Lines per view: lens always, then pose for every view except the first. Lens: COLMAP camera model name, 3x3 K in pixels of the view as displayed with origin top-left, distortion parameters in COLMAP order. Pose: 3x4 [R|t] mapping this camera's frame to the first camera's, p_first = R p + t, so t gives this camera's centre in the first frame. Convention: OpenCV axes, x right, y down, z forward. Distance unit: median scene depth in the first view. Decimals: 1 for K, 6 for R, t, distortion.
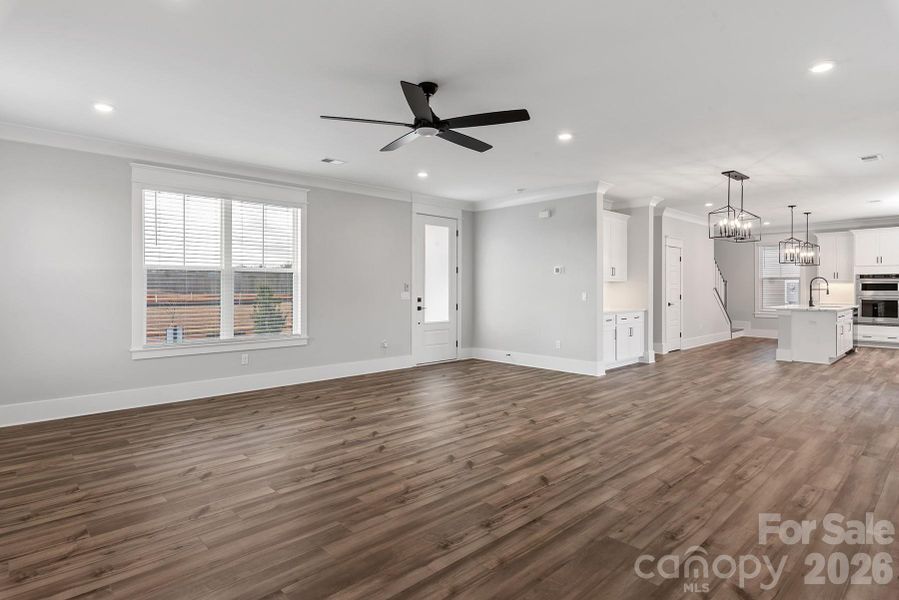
lens RADIAL K [[409.5, 0, 446.8], [0, 409.5, 288.8], [0, 0, 1]] dist [-0.001576, -0.000201]
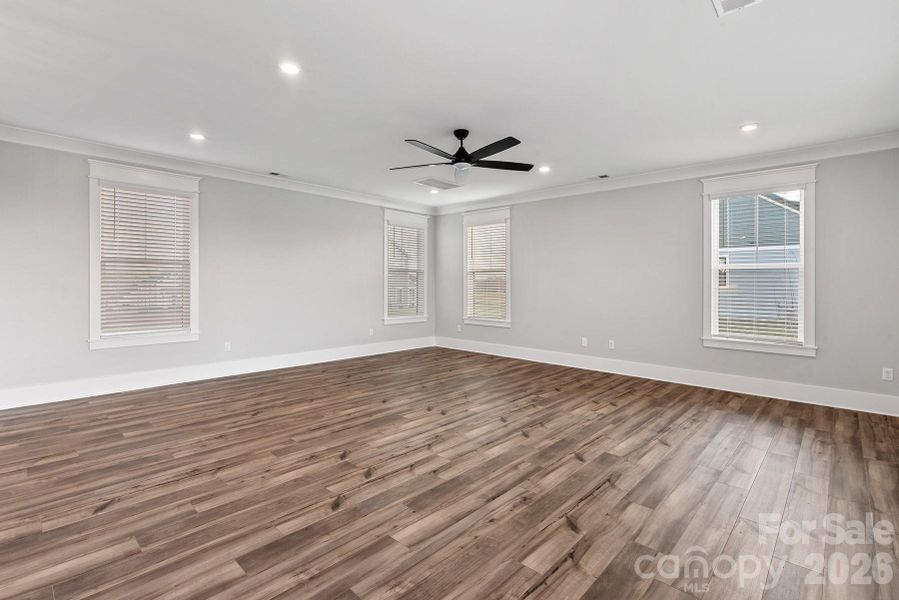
lens RADIAL K [[409.5, 0, 446.8], [0, 409.5, 288.8], [0, 0, 1]] dist [-0.001576, -0.000201]
pose [[-0.998050, -0.004443, -0.062258, 0.074984], [-0.005741, 0.999770, 0.020684, -0.010744], [0.062152, 0.021001, -0.997846, 2.069194]]
